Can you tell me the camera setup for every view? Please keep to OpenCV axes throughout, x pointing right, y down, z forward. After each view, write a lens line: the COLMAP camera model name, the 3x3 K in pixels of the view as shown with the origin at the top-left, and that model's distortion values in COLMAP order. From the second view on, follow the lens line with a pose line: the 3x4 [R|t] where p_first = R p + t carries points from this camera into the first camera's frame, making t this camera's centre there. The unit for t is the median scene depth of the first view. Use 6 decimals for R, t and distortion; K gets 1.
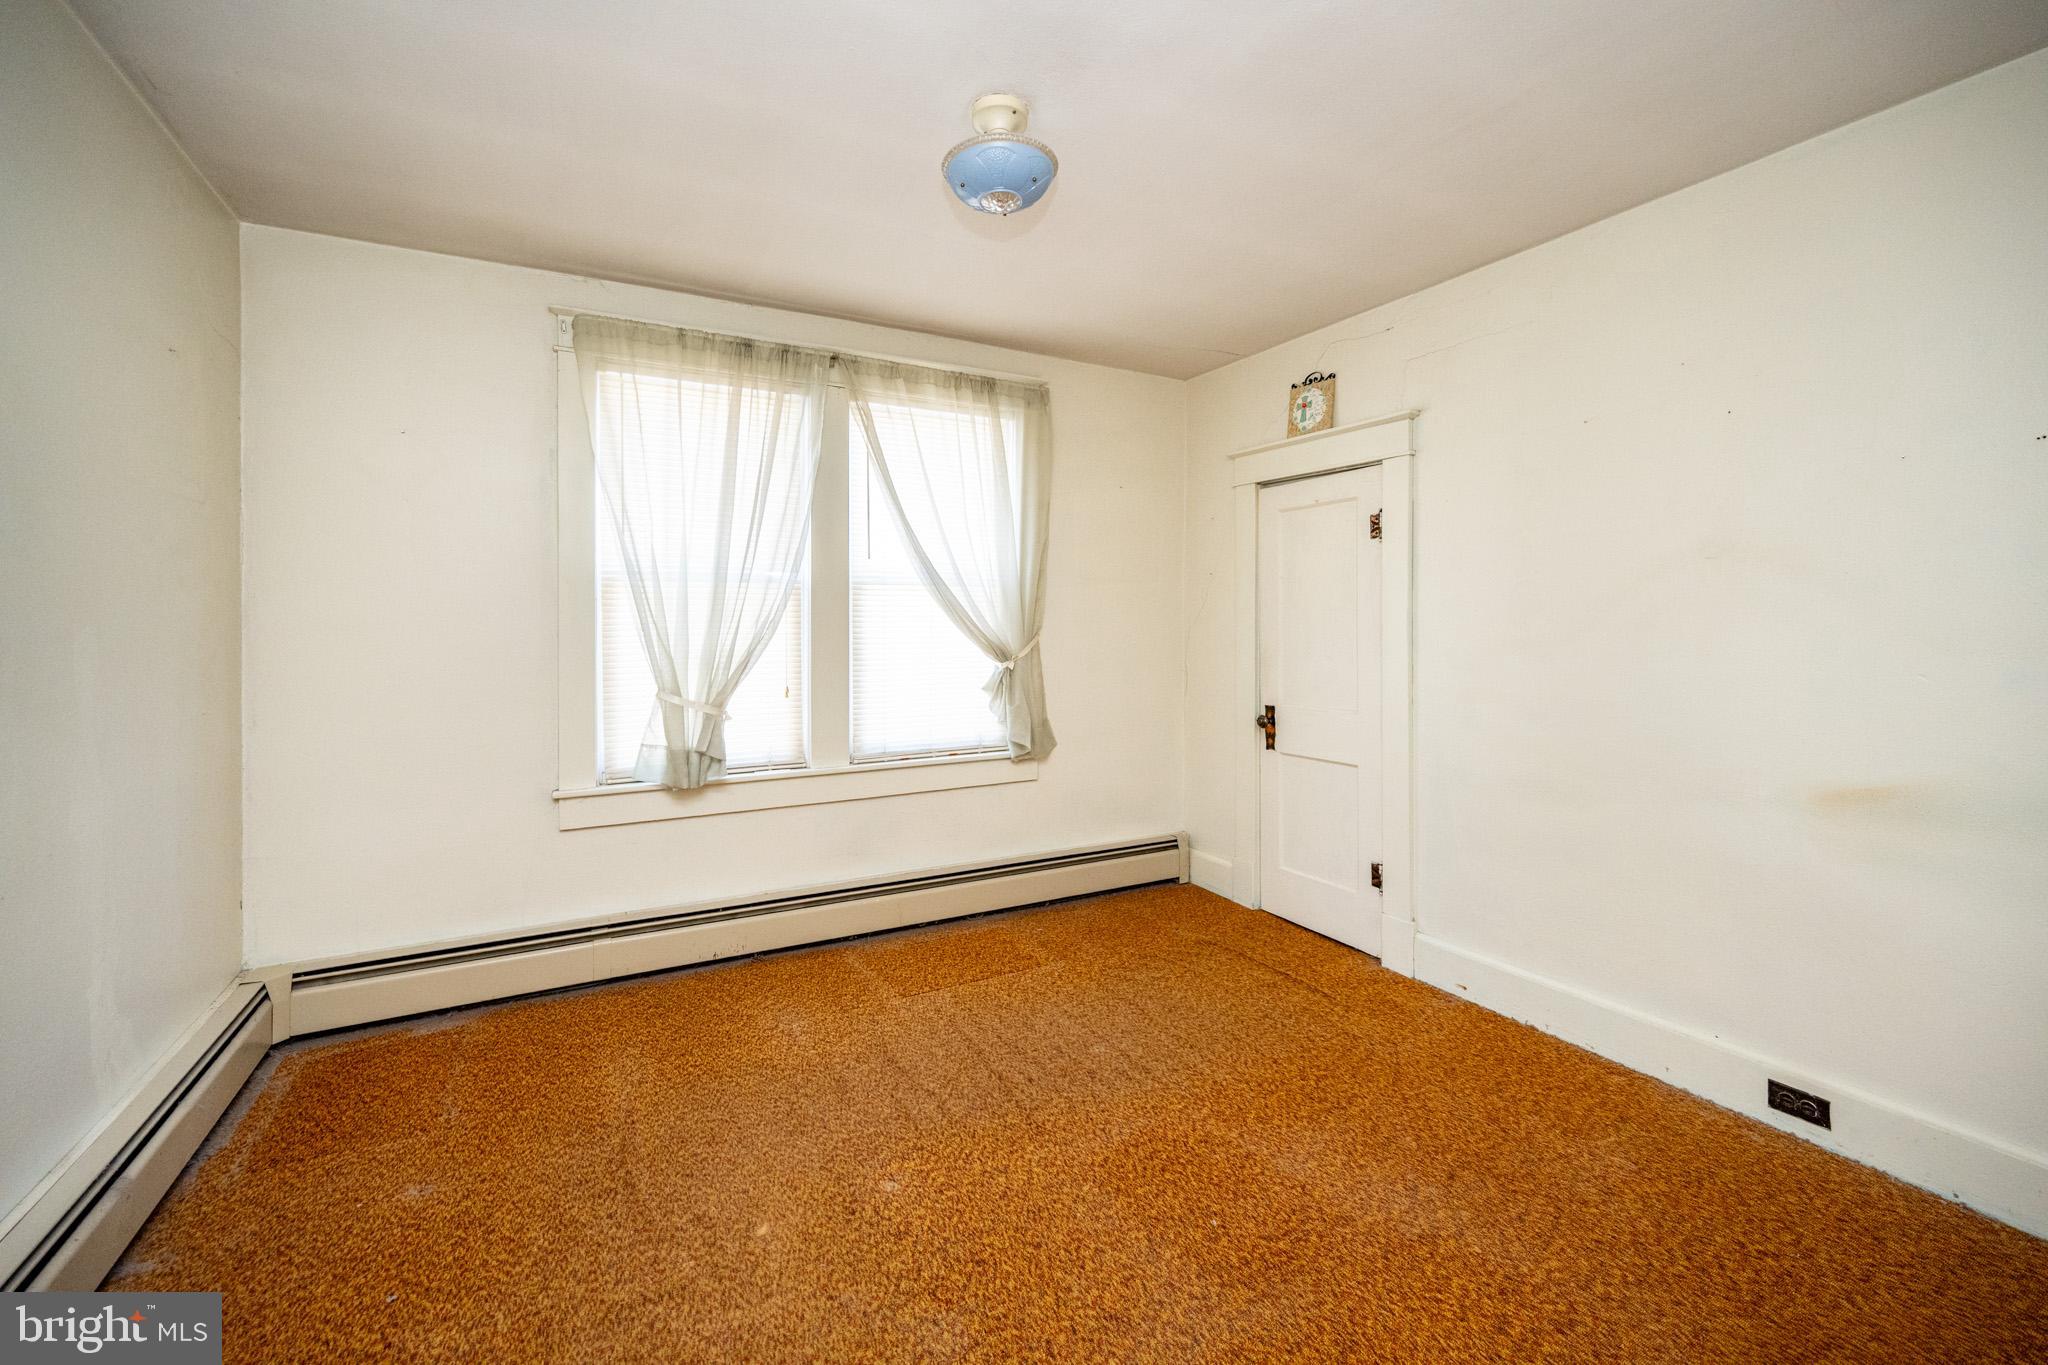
lens RADIAL K [[810.1, 0, 1020.1], [0, 810.1, 638.3], [0, 0, 1]] dist [-0.002090, -0.000134]
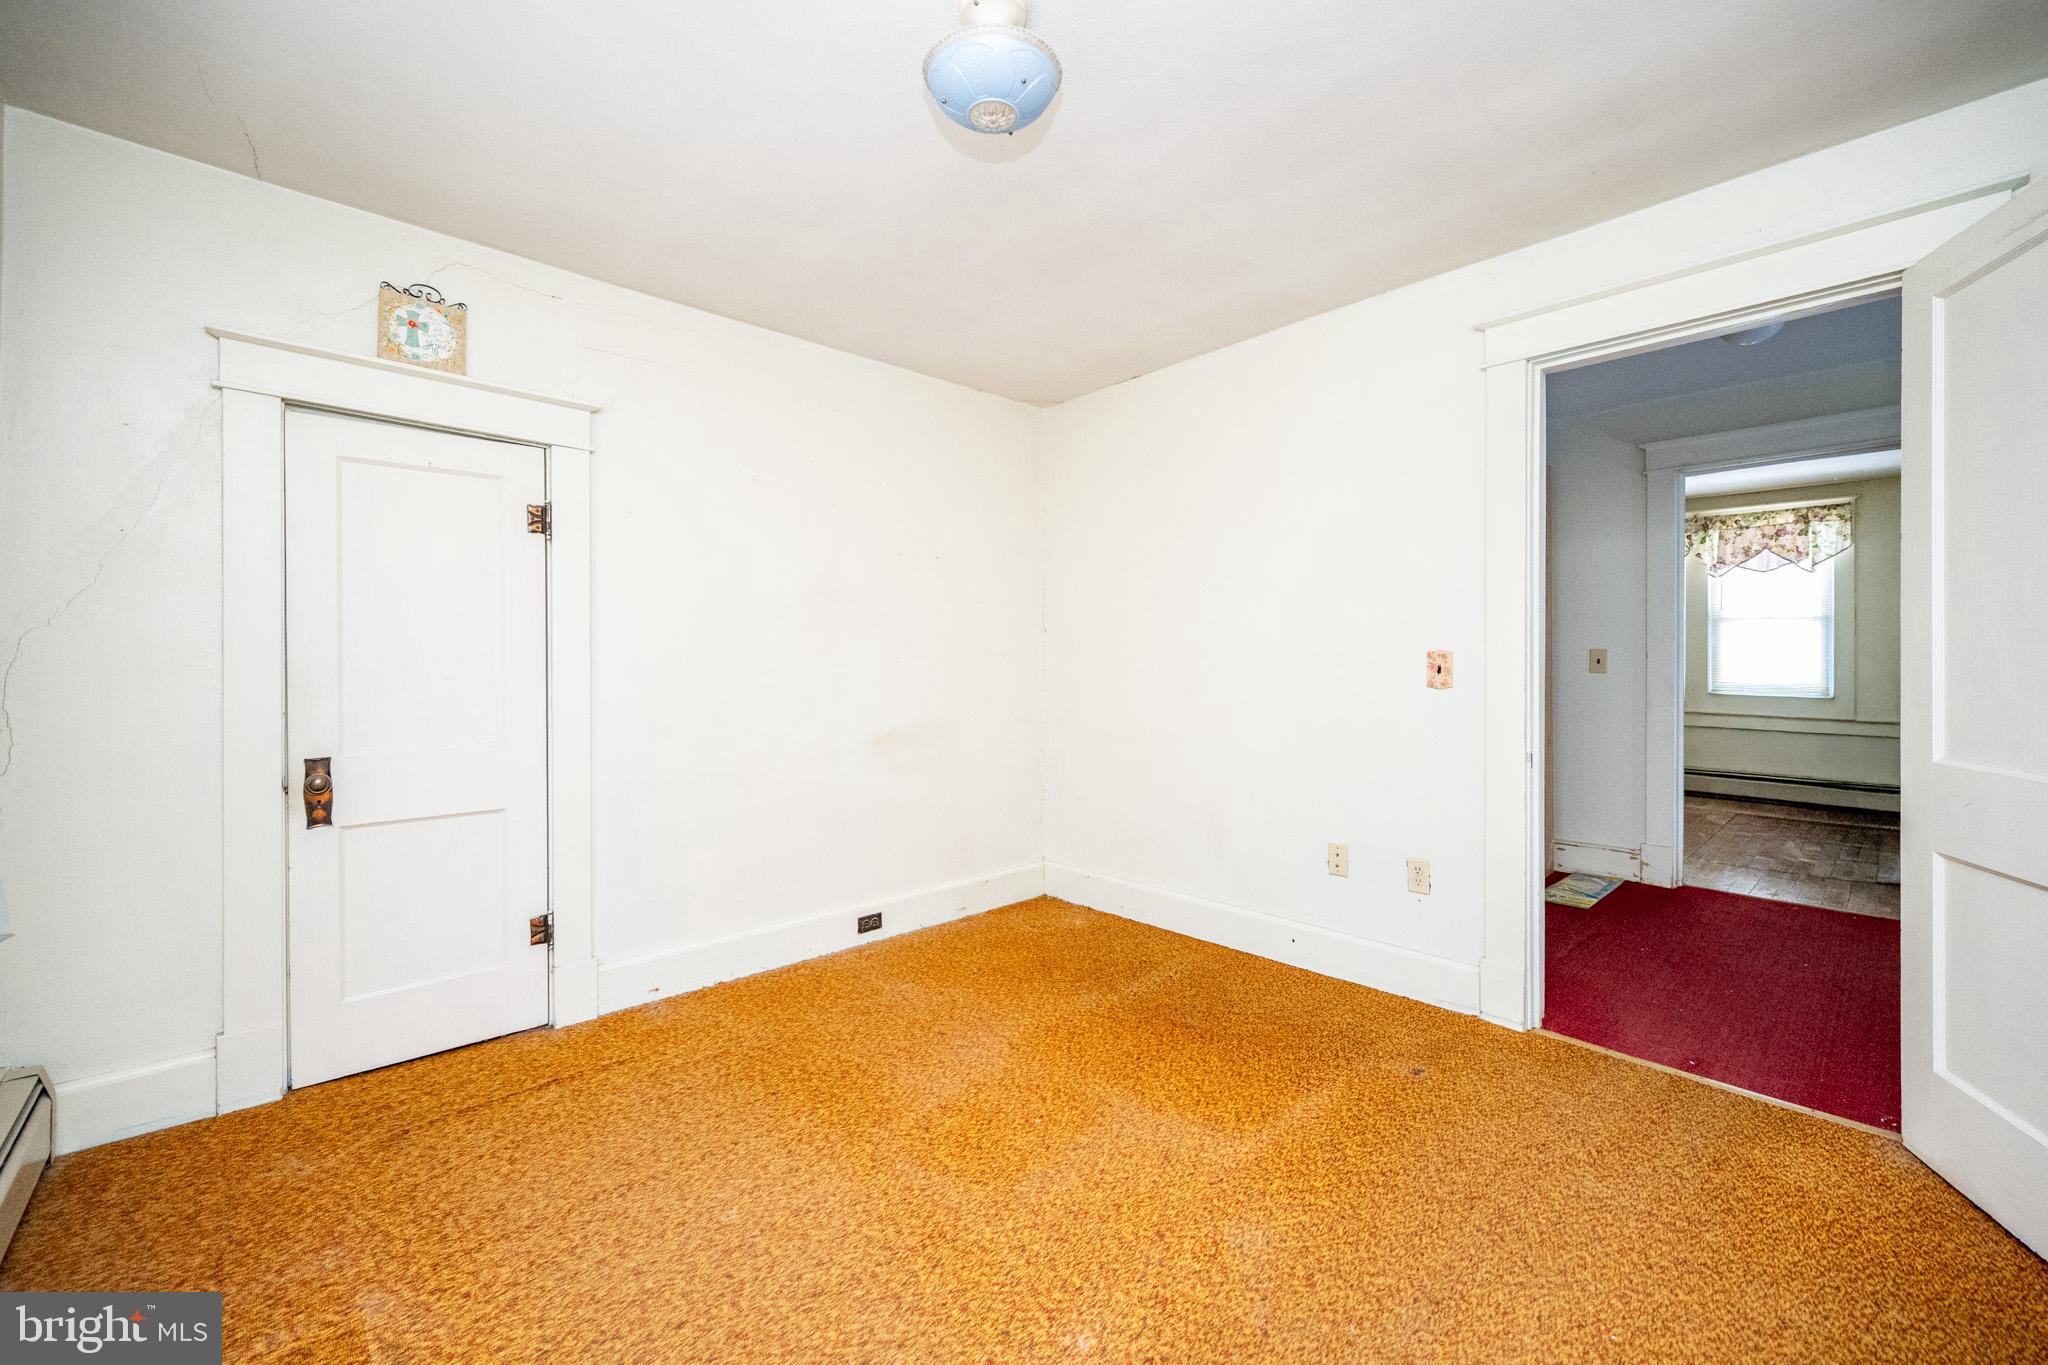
lens RADIAL K [[827.2, 0, 1017.9], [0, 827.2, 668.3], [0, 0, 1]] dist [0.000998, -0.000061]
pose [[-0.232360, -0.012008, 0.972556, -0.570070], [0.009729, 0.999845, 0.014669, 0.010450], [-0.972581, 0.012870, -0.232207, 0.776448]]
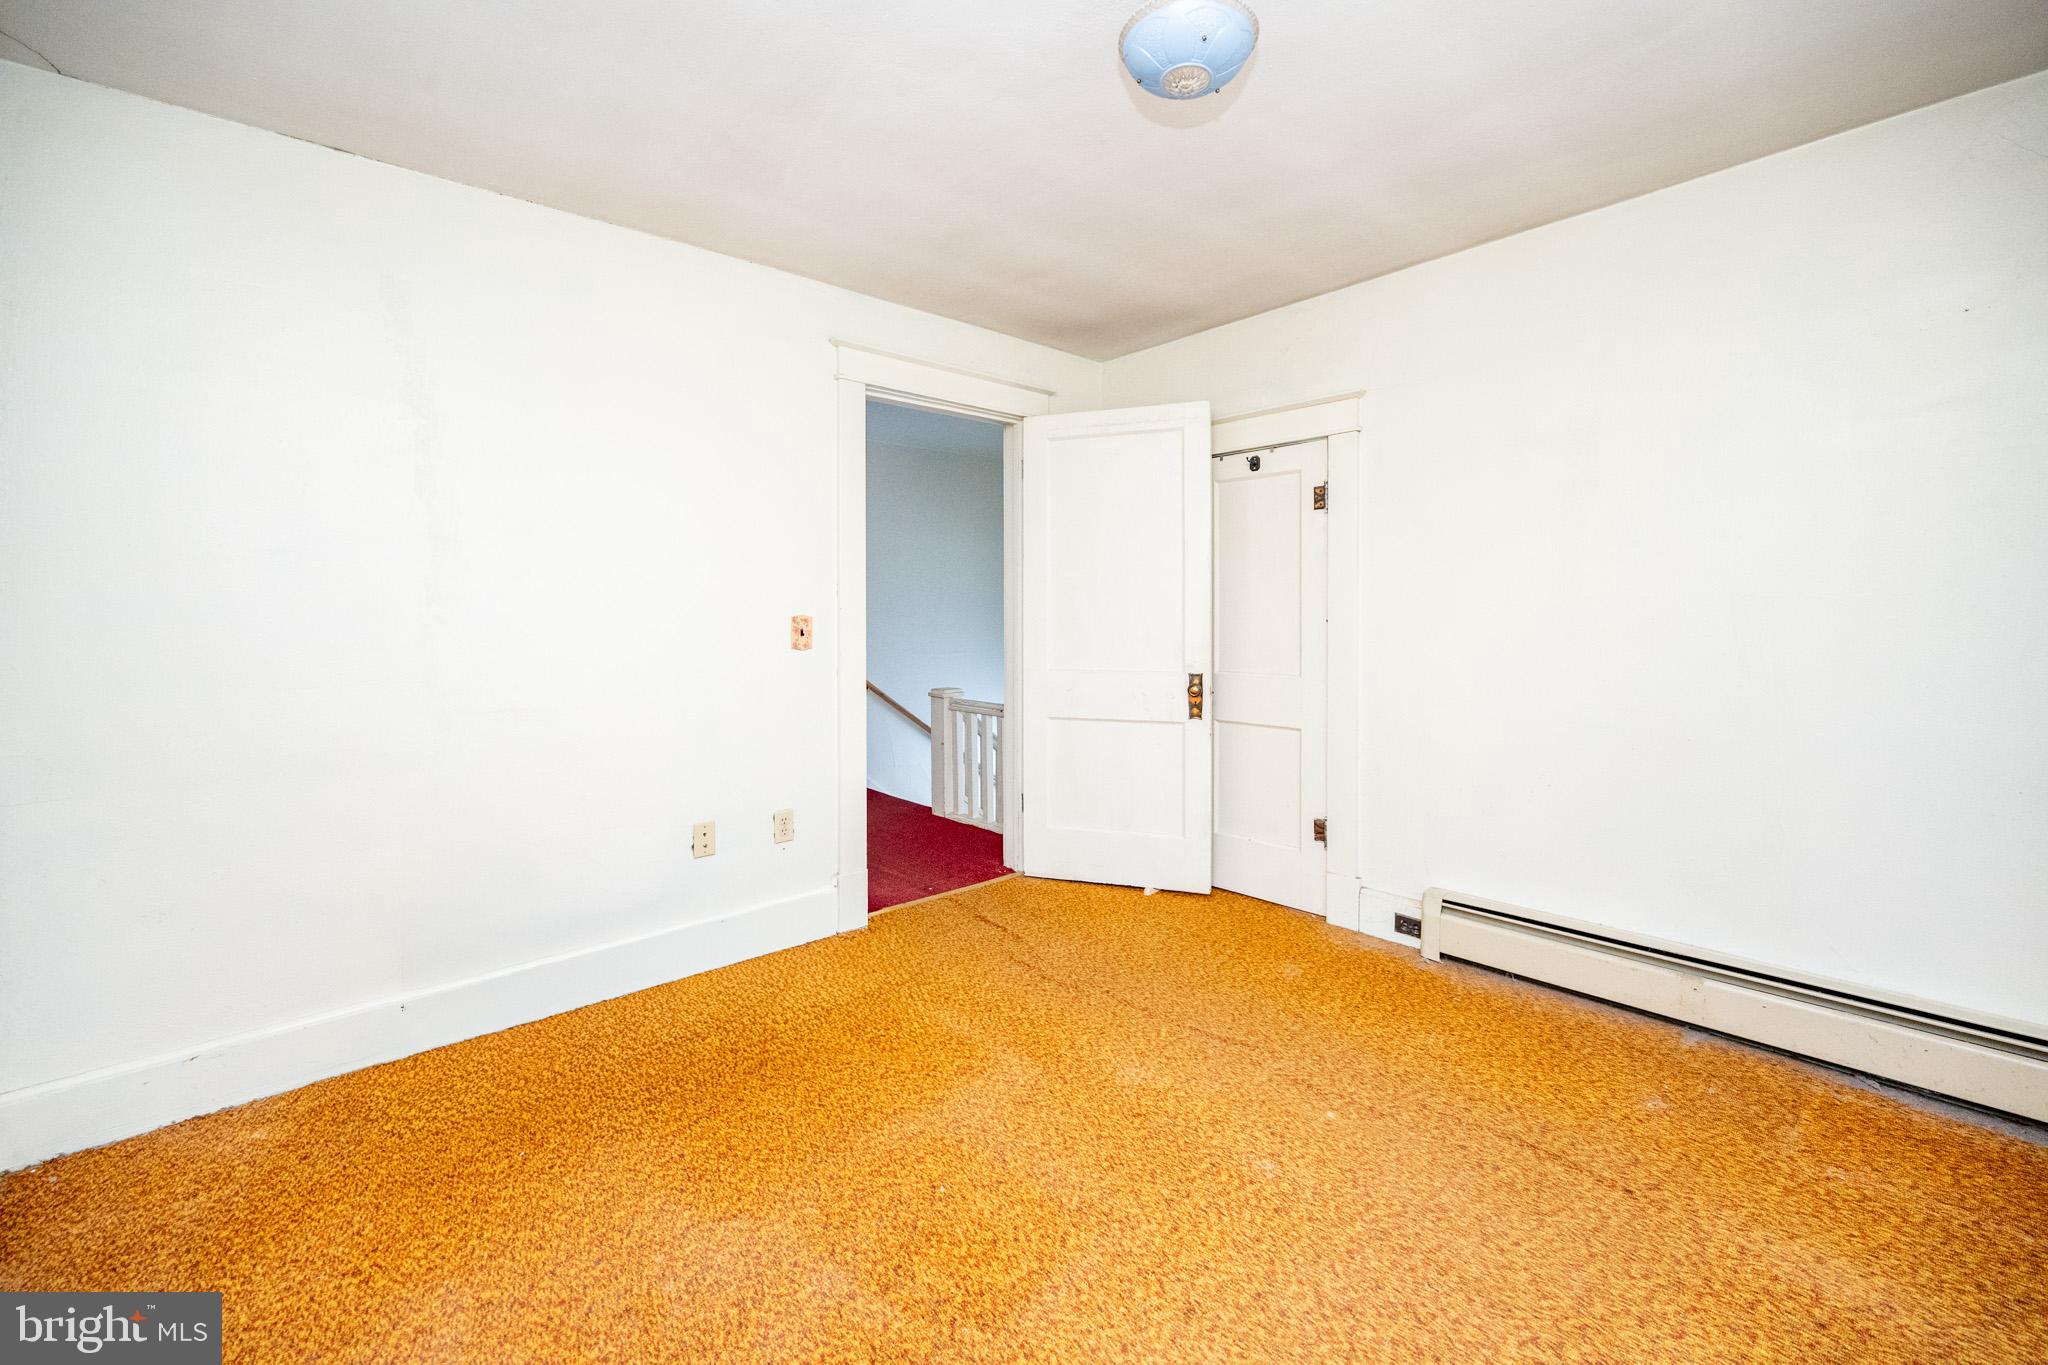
lens RADIAL K [[850.9, 0, 1015.4], [0, 850.9, 624.3], [0, 0, 1]] dist [0.002311, 0.000197]
pose [[-0.974699, 0.009331, -0.223326, 0.225153], [0.005805, 0.999848, 0.016442, 0.003811], [0.223446, 0.014730, -0.974605, 1.204736]]
